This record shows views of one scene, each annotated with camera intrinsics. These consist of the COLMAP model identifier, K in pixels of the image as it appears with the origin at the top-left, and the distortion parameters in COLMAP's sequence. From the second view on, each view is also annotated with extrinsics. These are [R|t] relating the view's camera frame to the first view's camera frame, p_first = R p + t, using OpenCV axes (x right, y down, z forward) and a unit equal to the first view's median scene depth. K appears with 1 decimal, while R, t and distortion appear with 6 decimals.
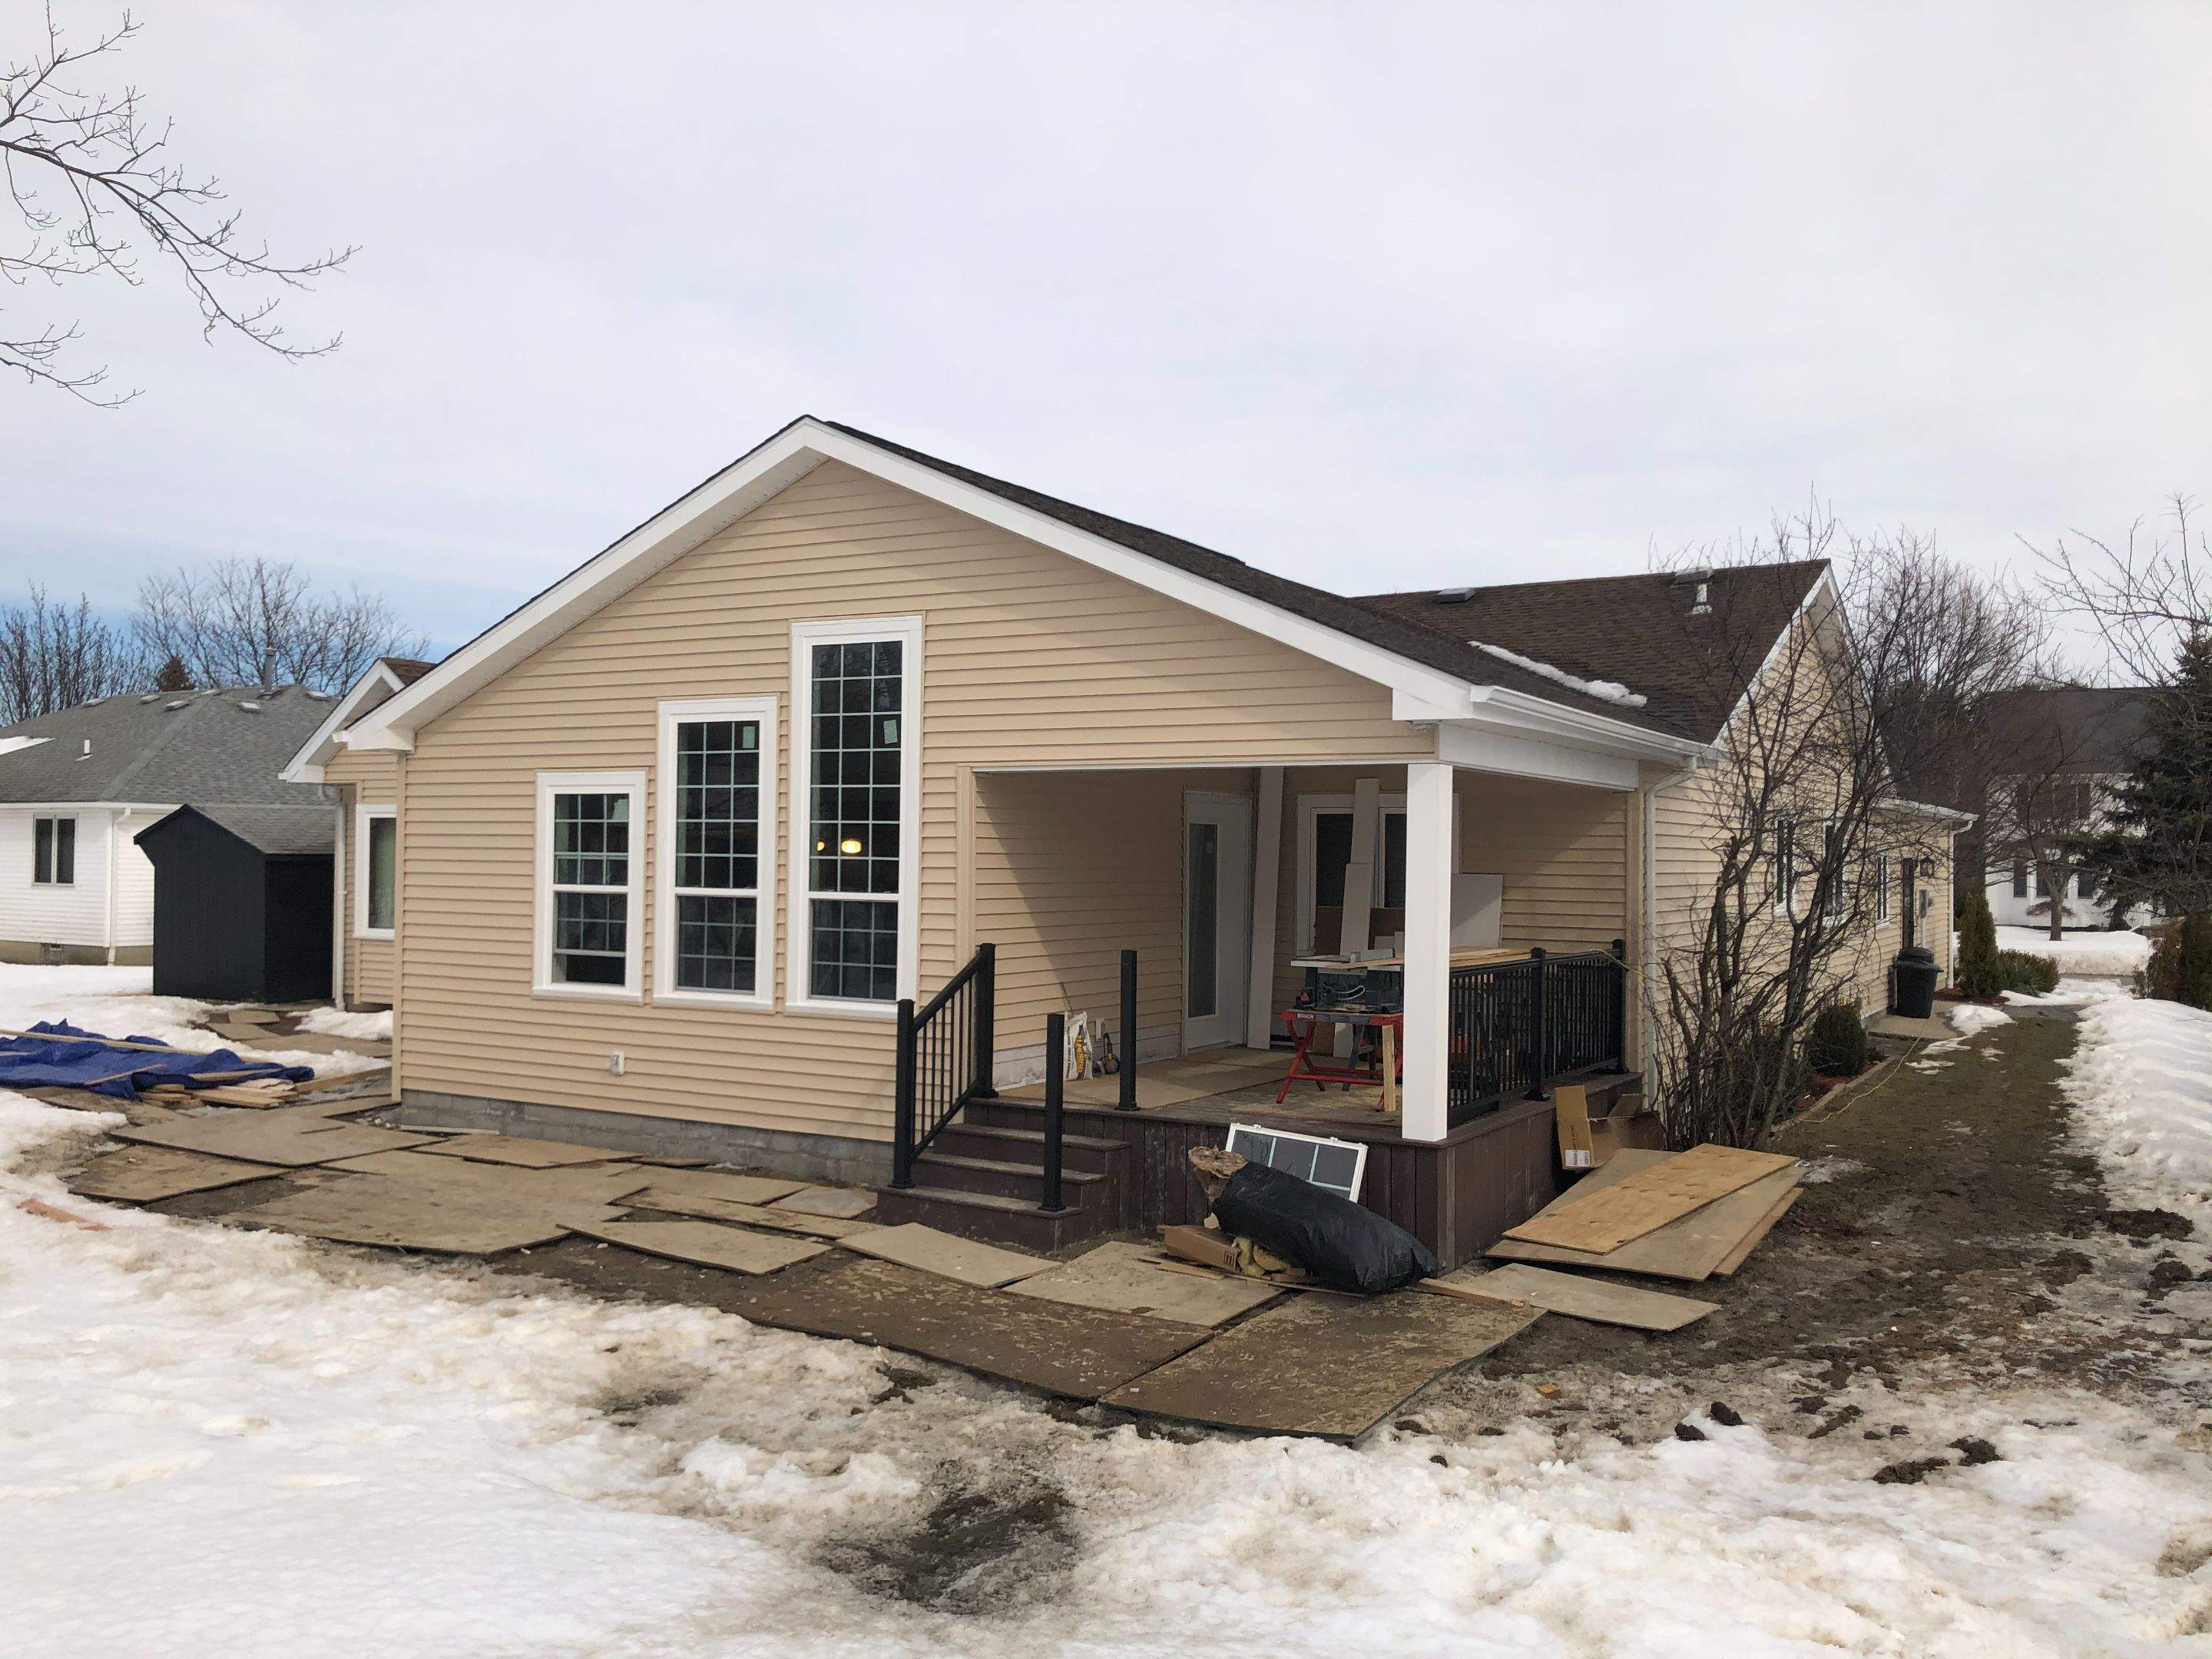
lens RADIAL K [[1815.4, 0, 1122.1], [0, 1815.4, 833.0], [0, 0, 1]] dist [-0.007588, 0.007356]
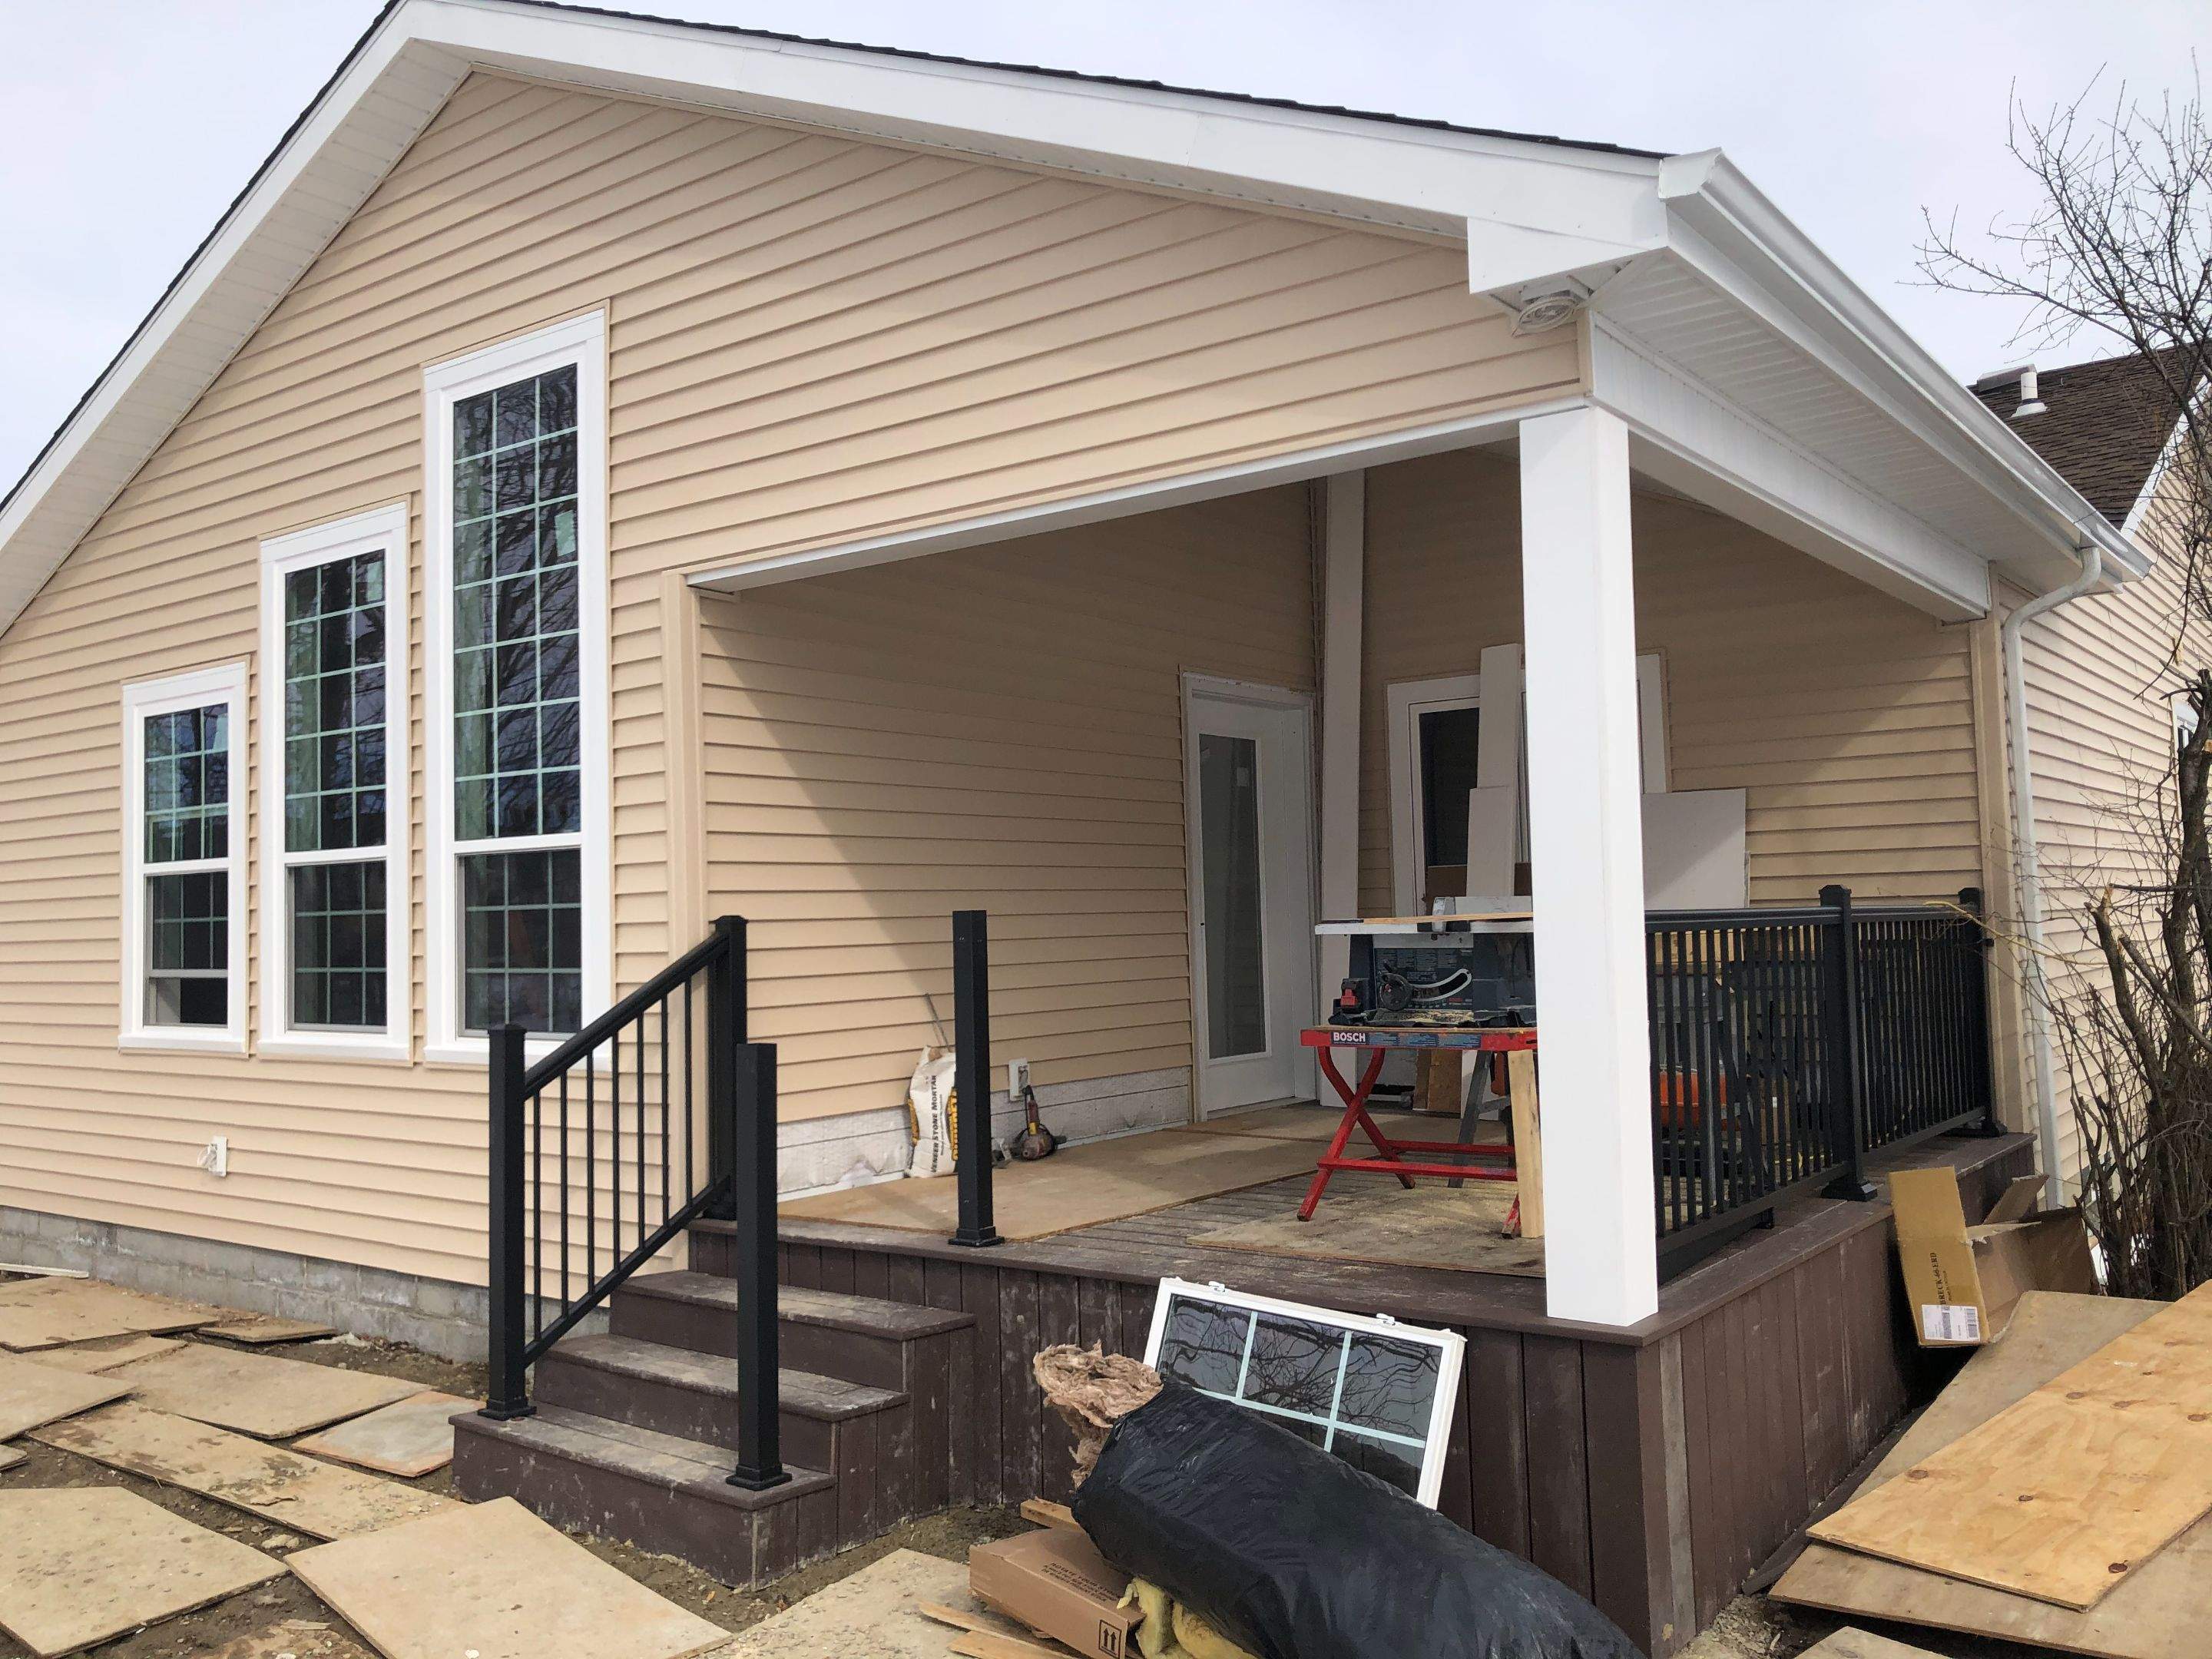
lens RADIAL K [[1815.4, 0, 1107.2], [0, 1815.4, 810.9], [0, 0, 1]] dist [-0.007588, 0.007356]
pose [[0.992128, -0.043973, -0.117257, 0.089691], [0.038600, 0.998116, -0.047700, 0.056964], [0.119133, 0.042799, 0.991955, 0.474101]]
